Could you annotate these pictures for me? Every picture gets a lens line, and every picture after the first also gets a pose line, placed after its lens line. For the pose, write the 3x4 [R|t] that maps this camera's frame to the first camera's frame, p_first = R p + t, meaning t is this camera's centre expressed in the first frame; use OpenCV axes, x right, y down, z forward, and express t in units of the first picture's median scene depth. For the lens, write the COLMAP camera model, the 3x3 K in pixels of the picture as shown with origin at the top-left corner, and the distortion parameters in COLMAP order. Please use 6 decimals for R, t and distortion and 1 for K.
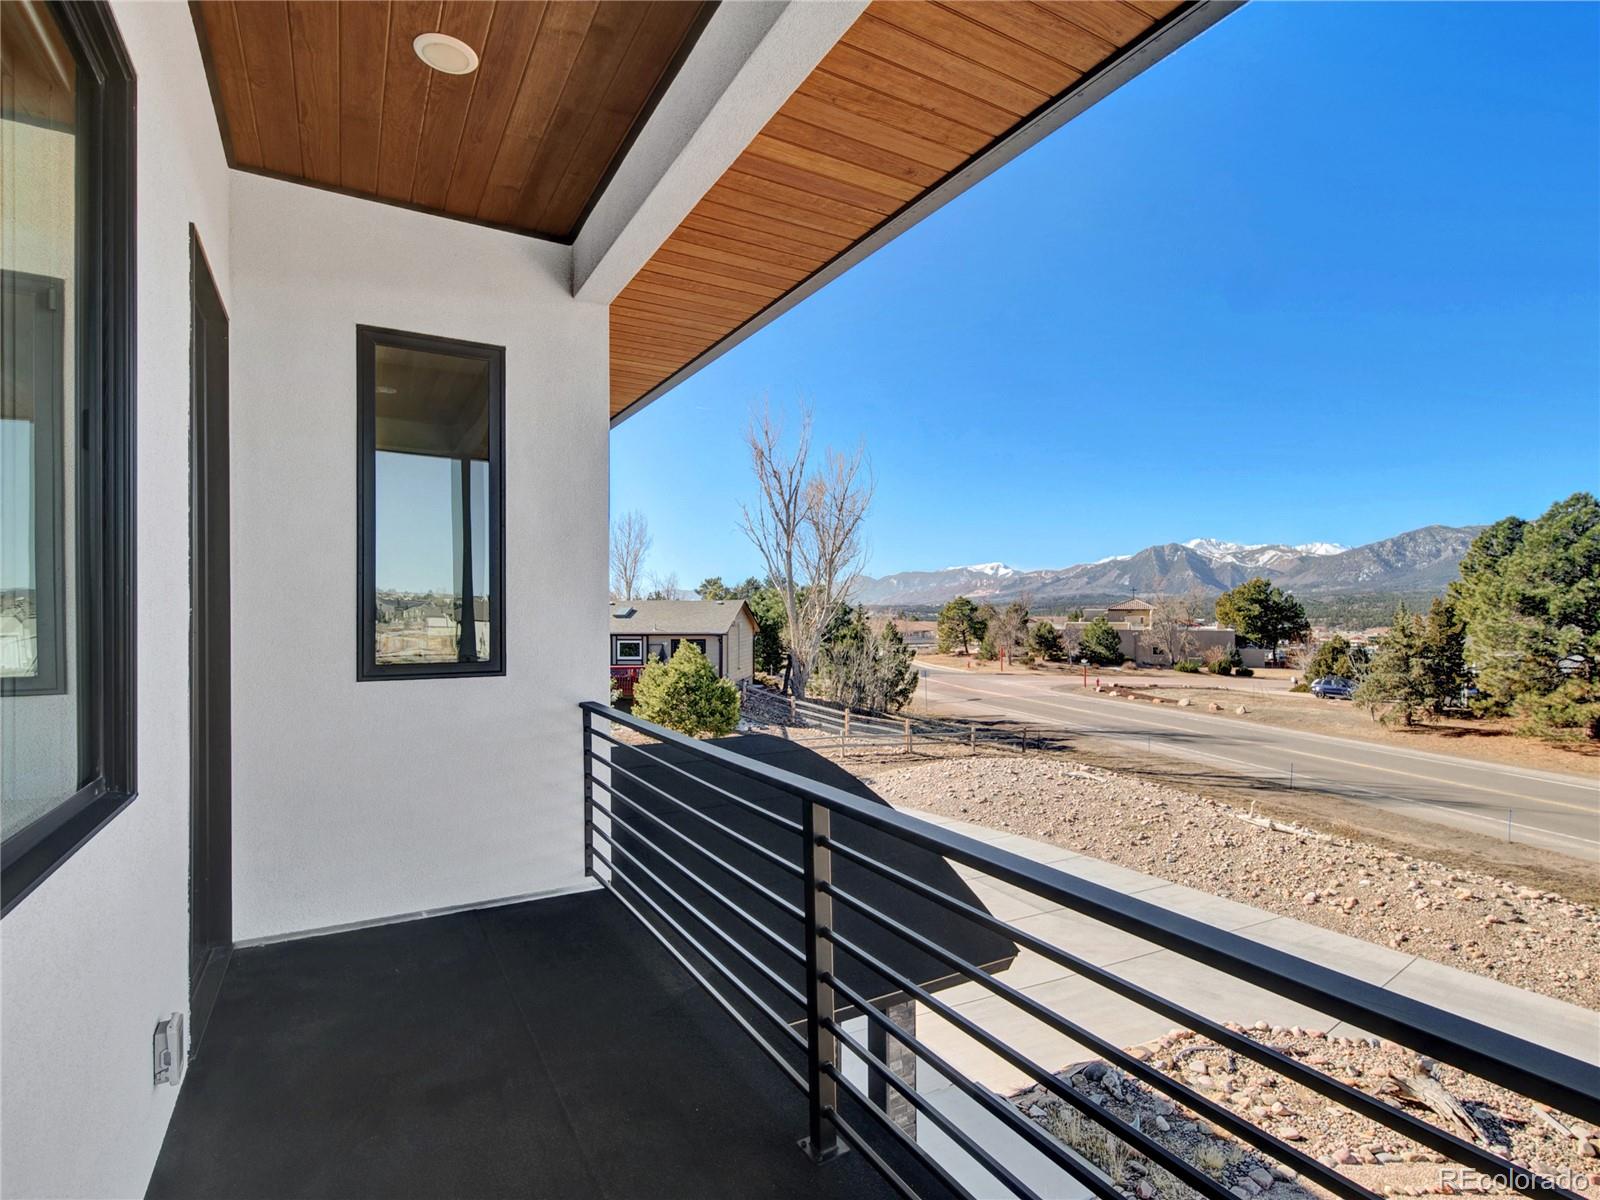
lens RADIAL K [[799.0, 0, 793.9], [0, 799.0, 602.0], [0, 0, 1]] dist [-0.003251, 0.001323]
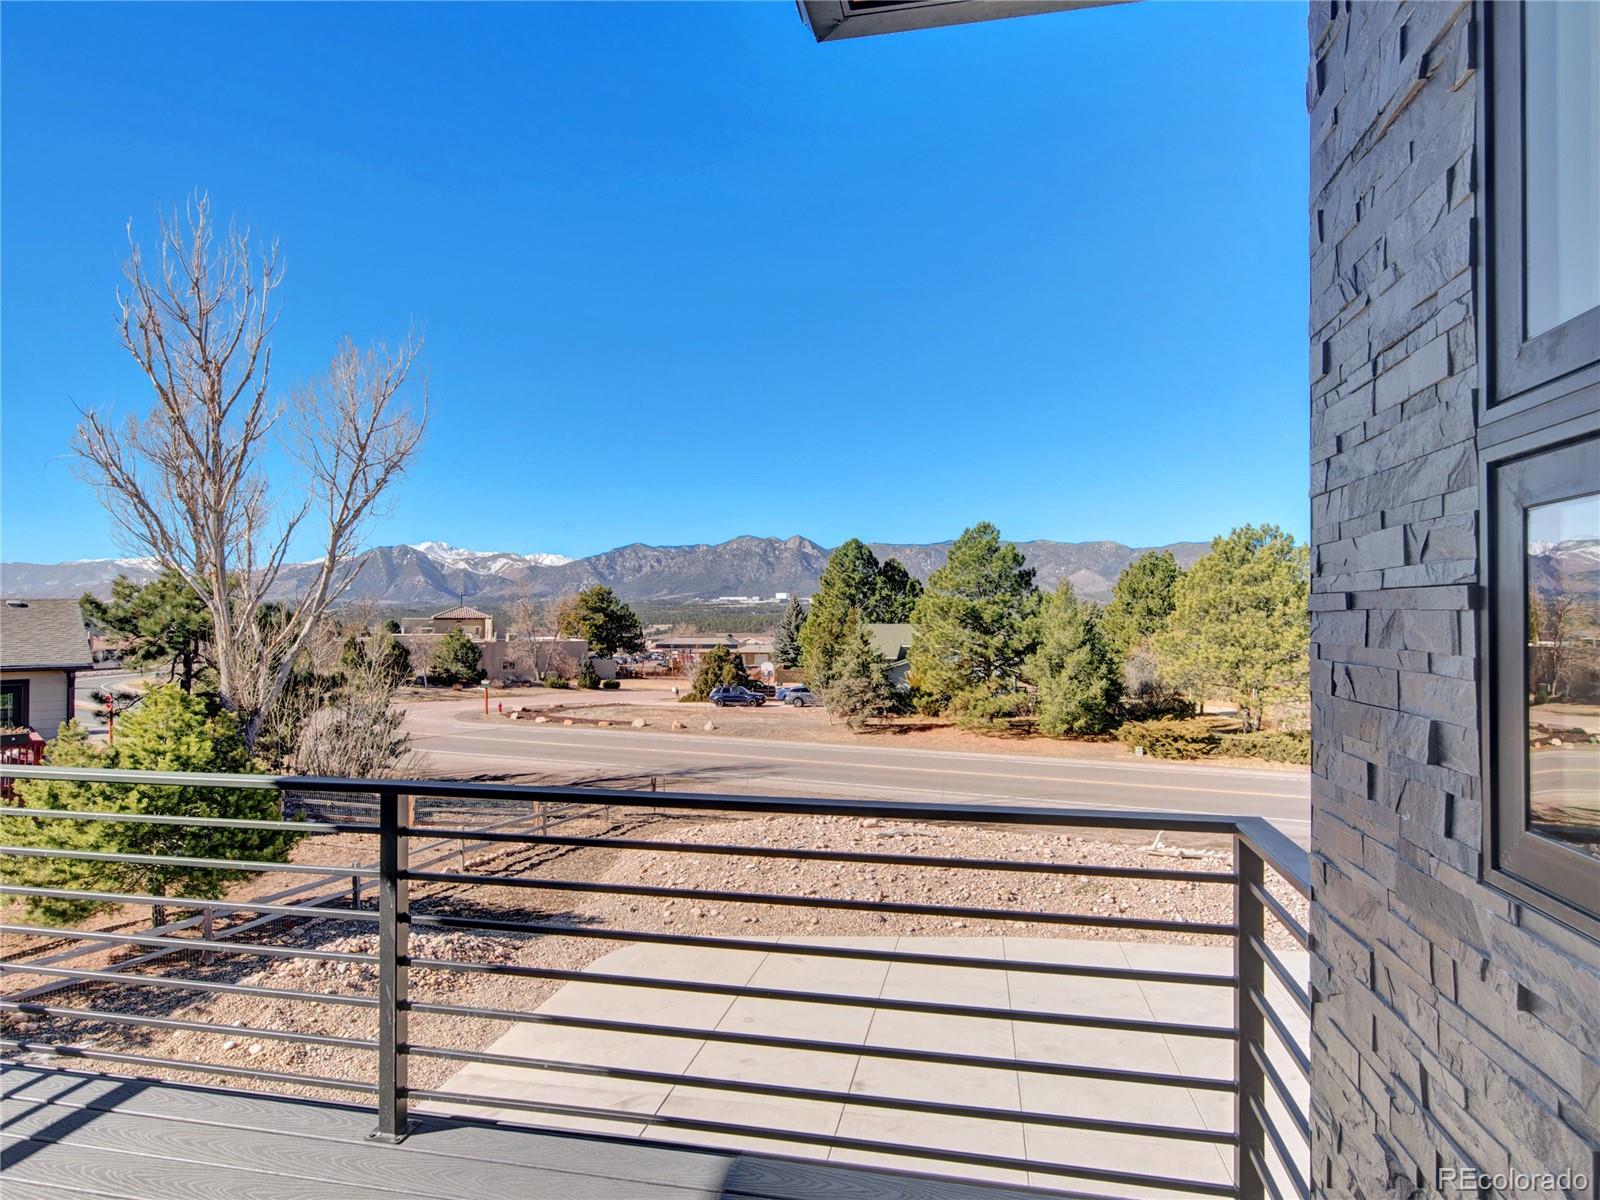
lens RADIAL K [[897.8, 0, 802.8], [0, 897.8, 612.9], [0, 0, 1]] dist [0.003977, 0.000286]
pose [[0.649544, 0.005236, 0.760306, -0.089942], [-0.007770, 0.999970, -0.000248, 0.001358], [-0.760285, -0.005746, 0.649565, 0.124772]]
